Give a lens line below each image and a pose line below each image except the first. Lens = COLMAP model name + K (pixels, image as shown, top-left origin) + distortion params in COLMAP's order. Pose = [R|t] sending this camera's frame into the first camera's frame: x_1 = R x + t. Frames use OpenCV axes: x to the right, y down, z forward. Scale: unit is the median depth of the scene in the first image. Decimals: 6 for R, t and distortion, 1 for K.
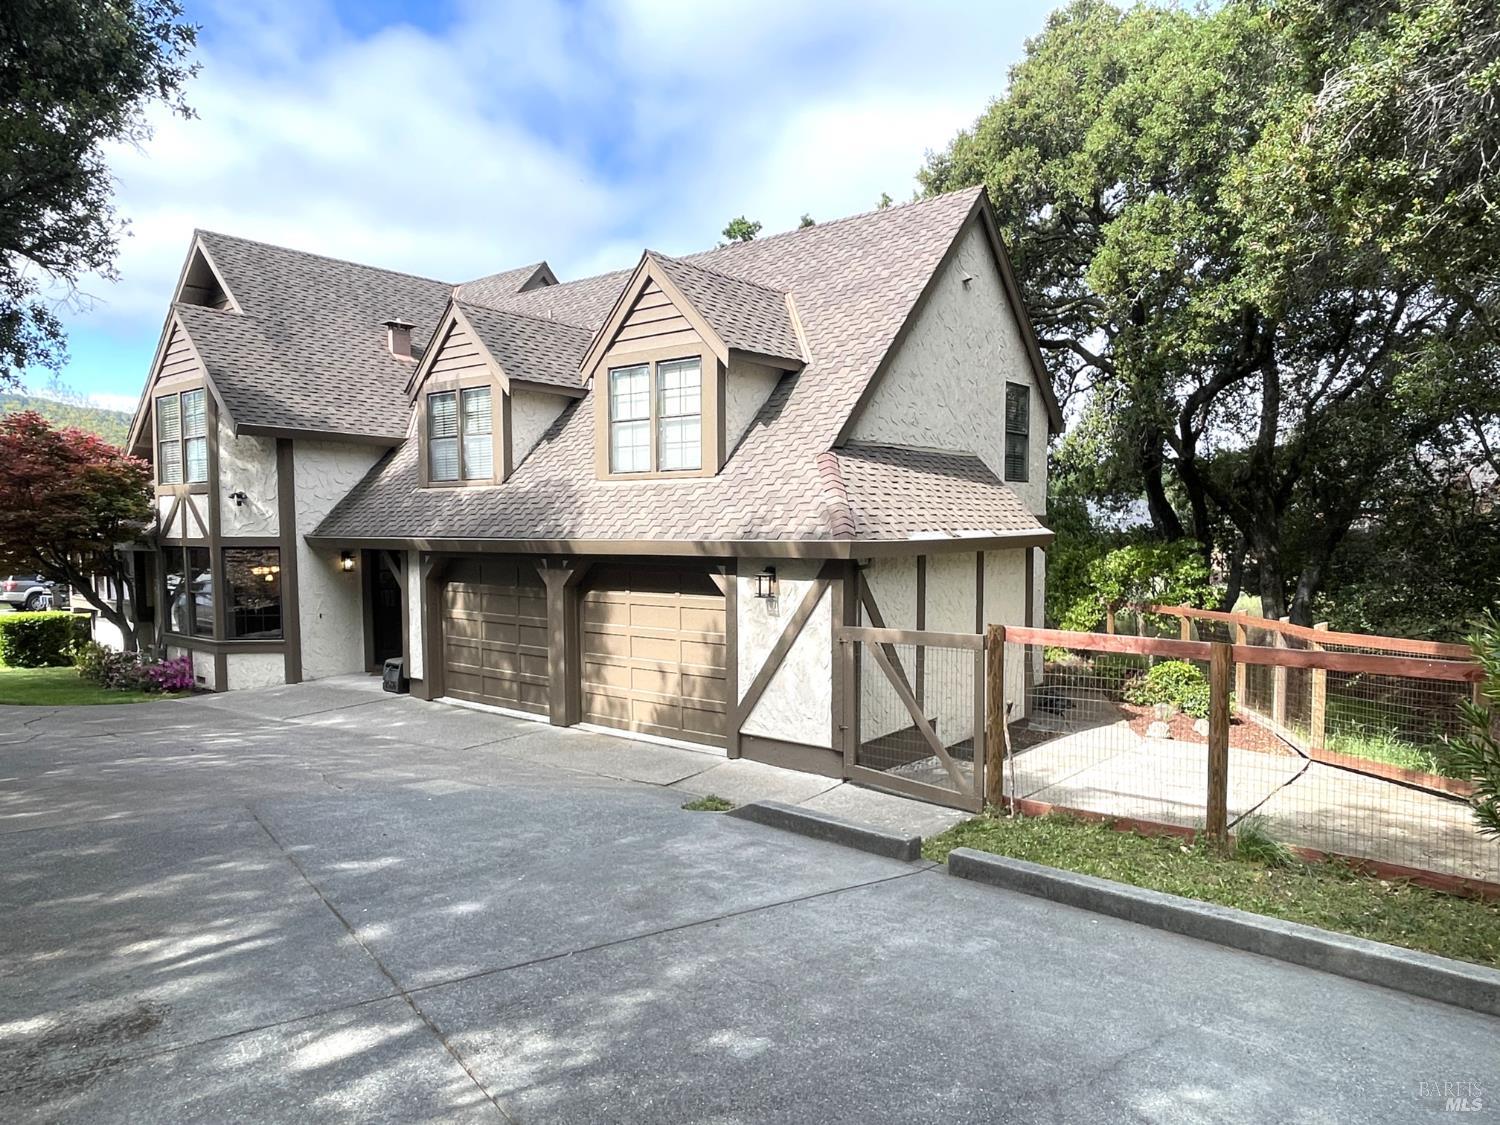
lens RADIAL K [[982.0, 0, 749.3], [0, 982.0, 592.5], [0, 0, 1]] dist [-0.053673, 0.030270]
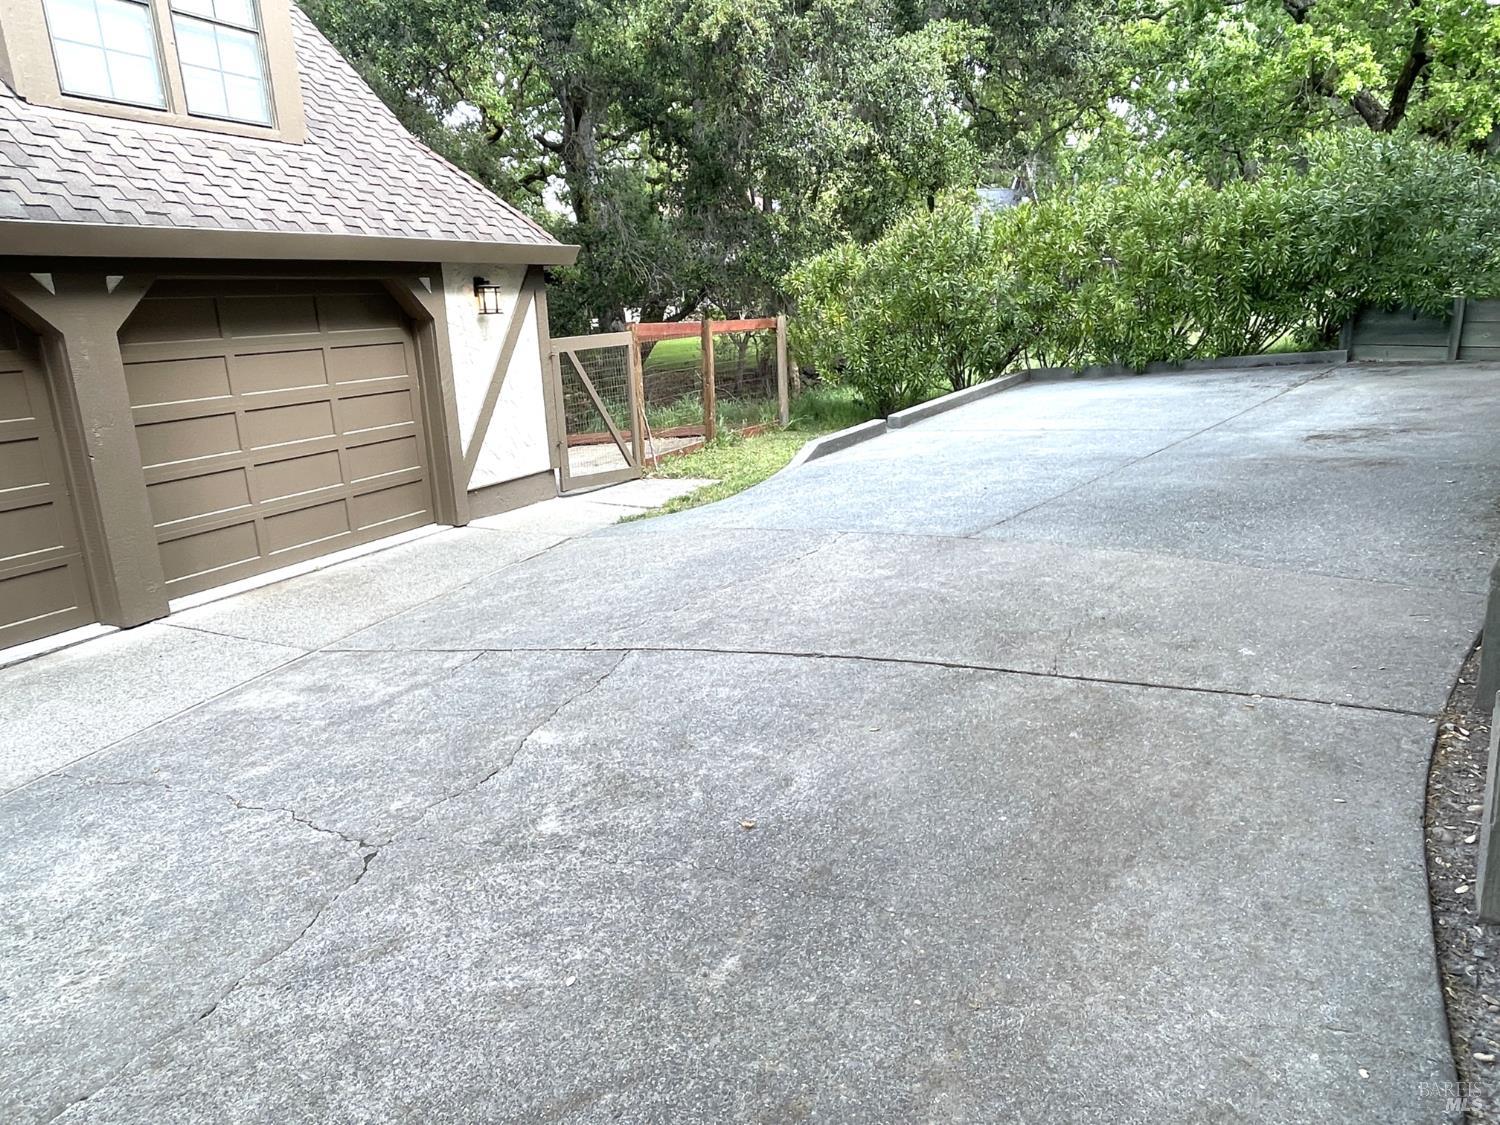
lens RADIAL K [[982.0, 0, 749.3], [0, 982.0, 592.5], [0, 0, 1]] dist [-0.053673, 0.030270]
pose [[-0.199017, -0.271914, 0.941517, -0.741983], [0.094895, 0.950874, 0.294675, 0.005690], [-0.975391, 0.147990, -0.163436, 0.802595]]
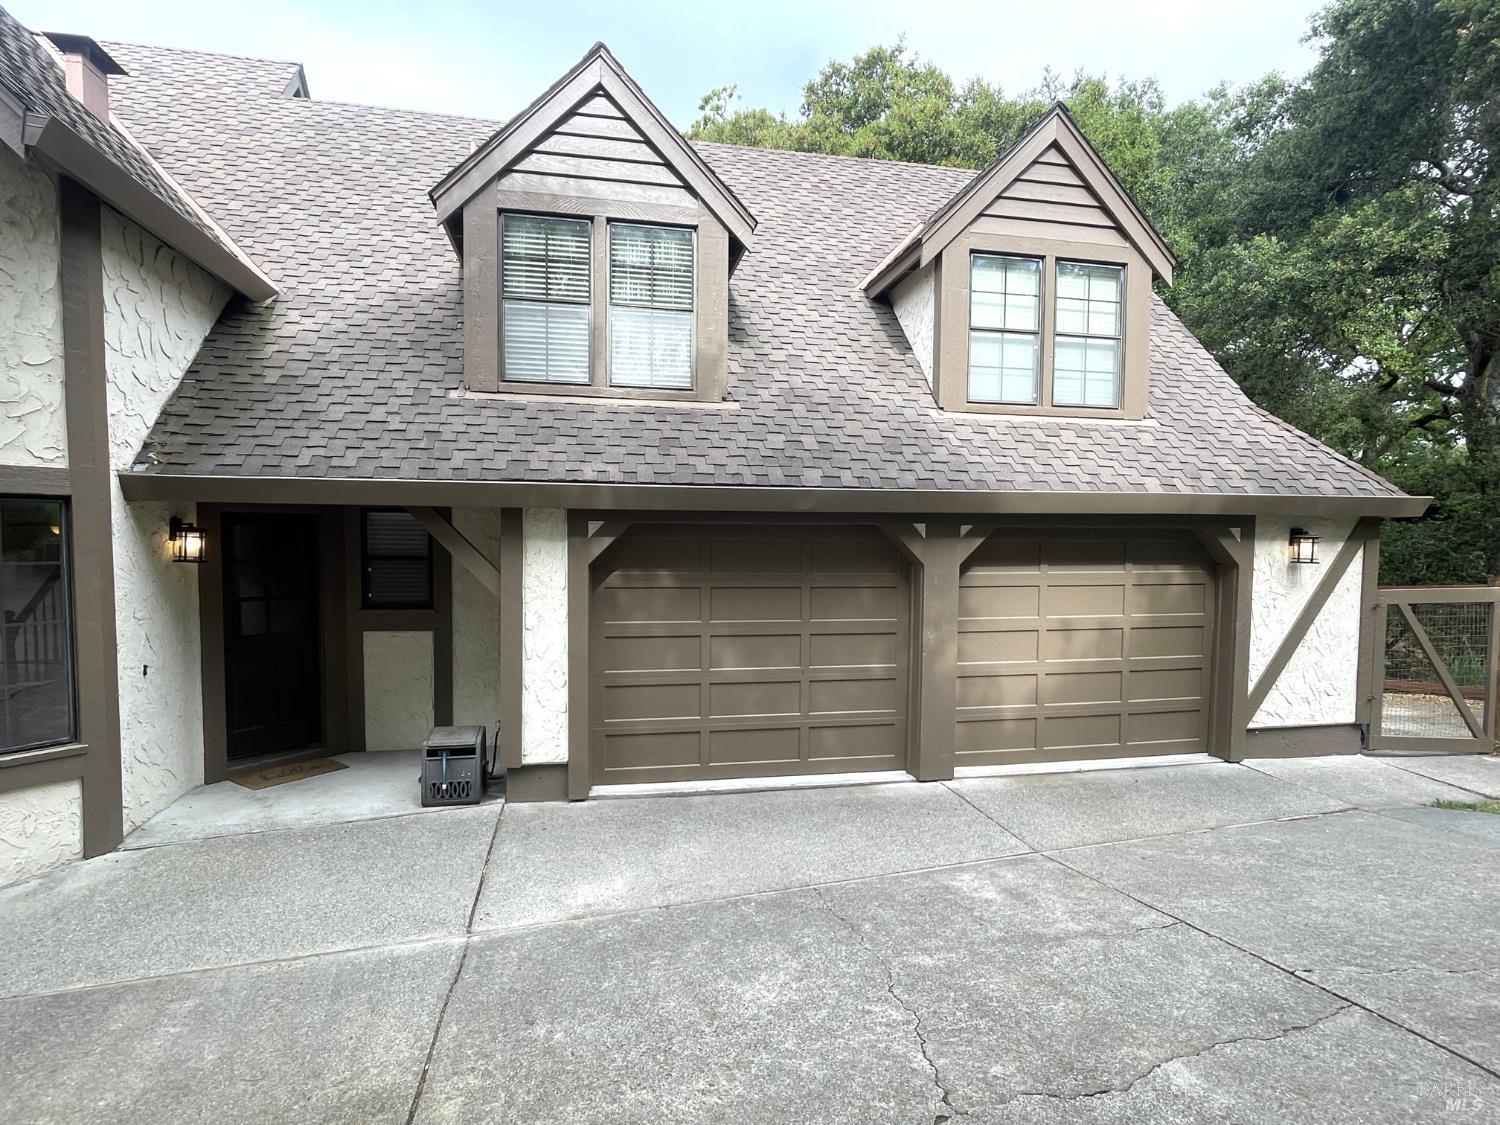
lens RADIAL K [[795.1, 0, 749.4], [0, 795.1, 588.5], [0, 0, 1]] dist [-0.026127, 0.022242]
pose [[0.648425, -0.042856, 0.760071, -0.692602], [0.045142, 0.998822, 0.017806, -0.006582], [-0.759939, 0.022765, 0.649596, 0.772726]]
